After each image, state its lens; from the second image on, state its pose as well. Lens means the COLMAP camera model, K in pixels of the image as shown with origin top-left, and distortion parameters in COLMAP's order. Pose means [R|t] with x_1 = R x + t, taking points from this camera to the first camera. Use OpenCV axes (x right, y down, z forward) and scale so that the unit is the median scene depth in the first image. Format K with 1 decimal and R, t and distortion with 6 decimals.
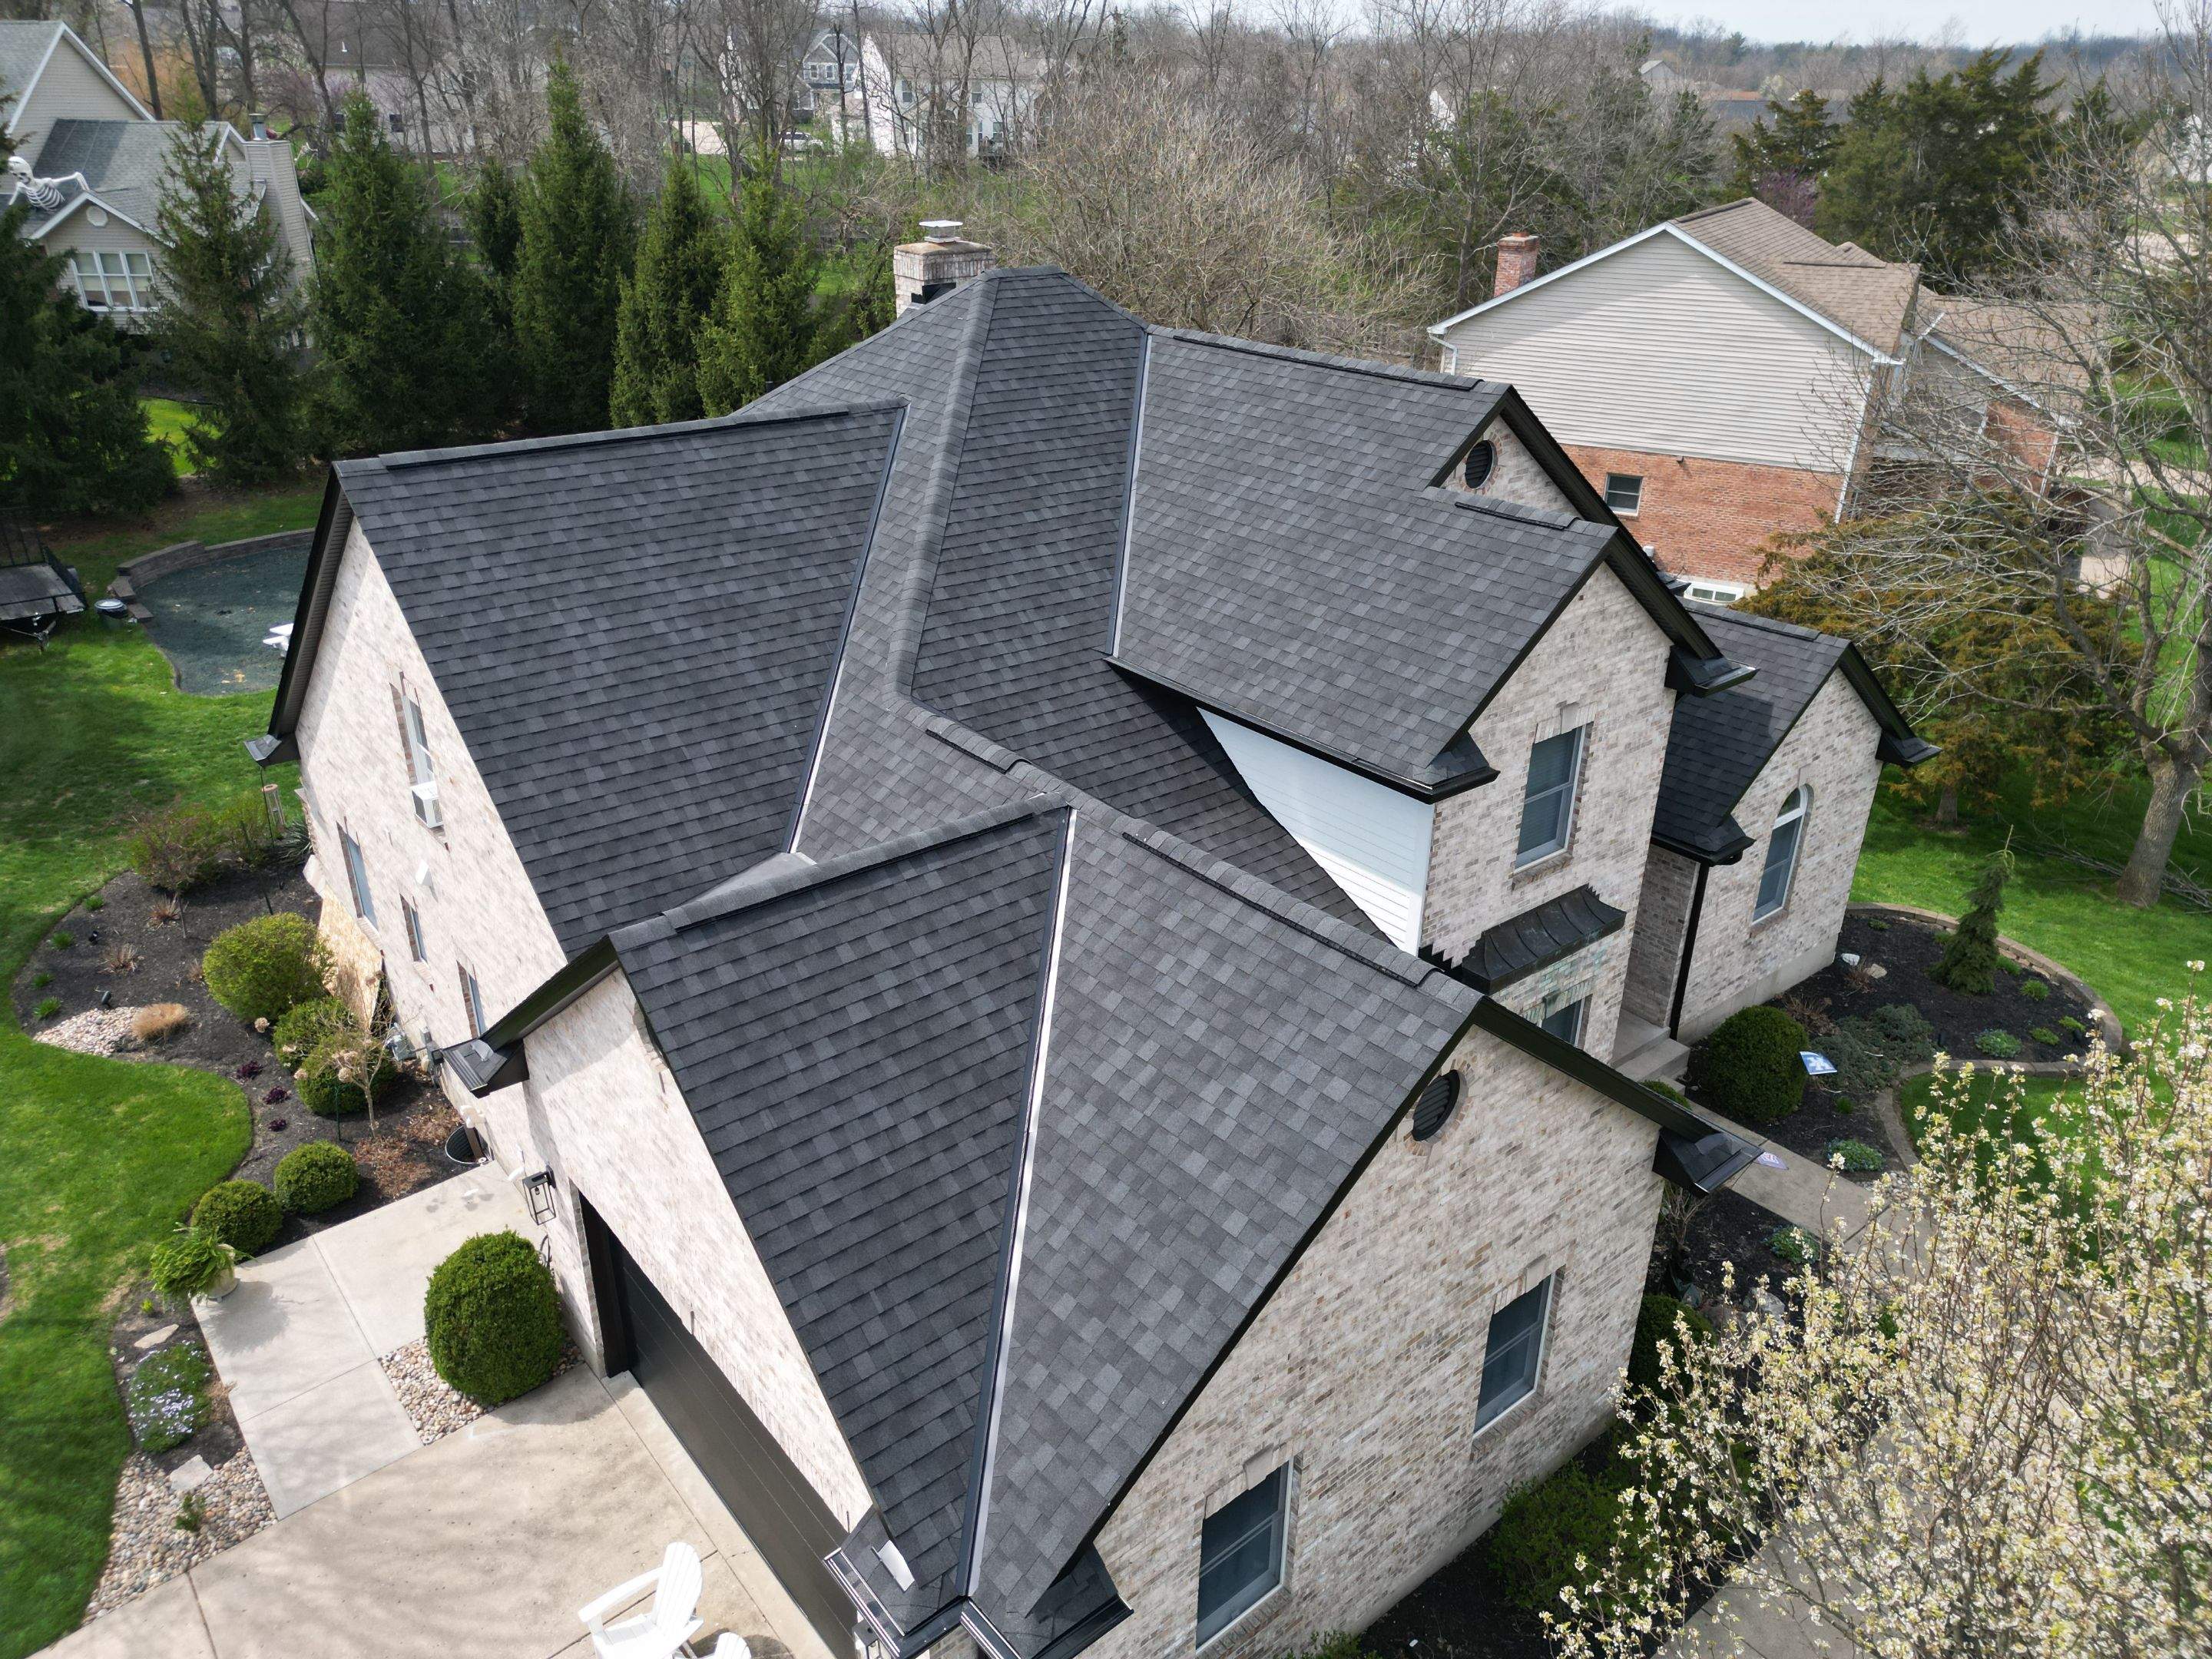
lens RADIAL K [[1536.4, 0, 1102.6], [0, 1536.4, 832.8], [0, 0, 1]] dist [0.045530, -0.013686]
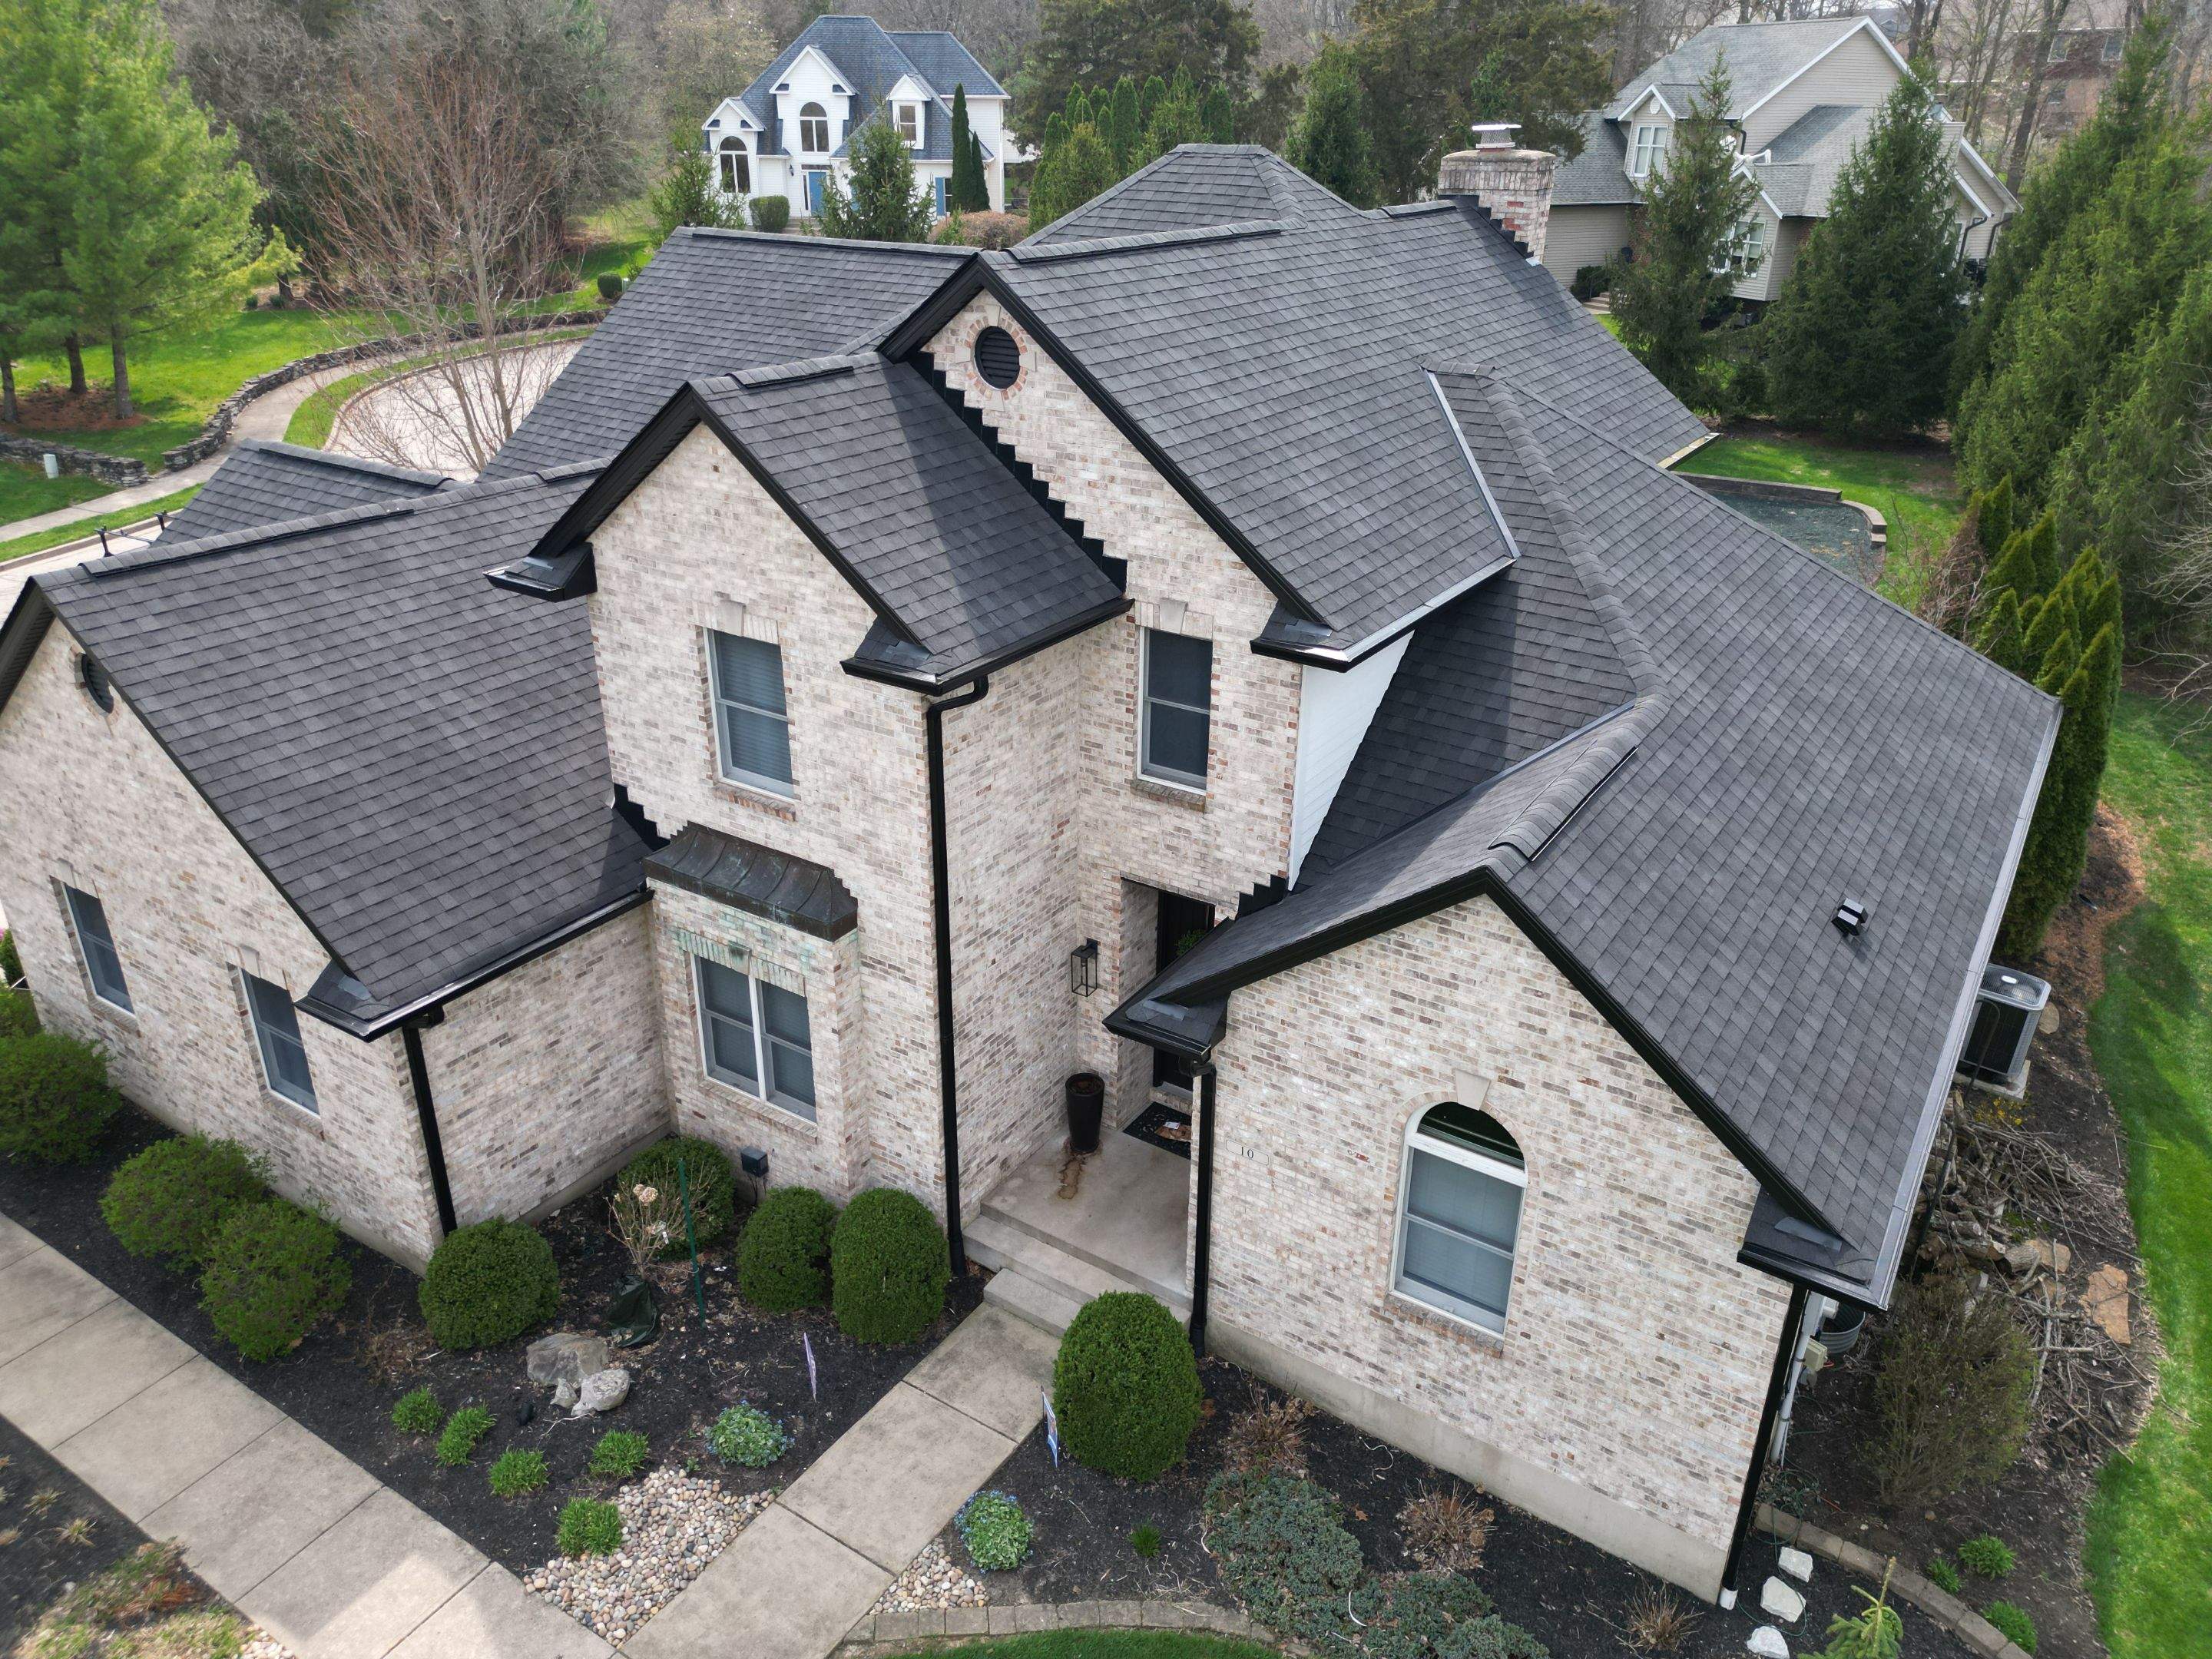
lens RADIAL K [[1536.4, 0, 1105.6], [0, 1536.4, 826.1], [0, 0, 1]] dist [0.045530, -0.013686]
pose [[0.307369, 0.396579, -0.865014, 0.745954], [-0.419351, 0.872443, 0.250975, -0.177952], [0.854207, 0.285602, 0.434468, 0.545715]]
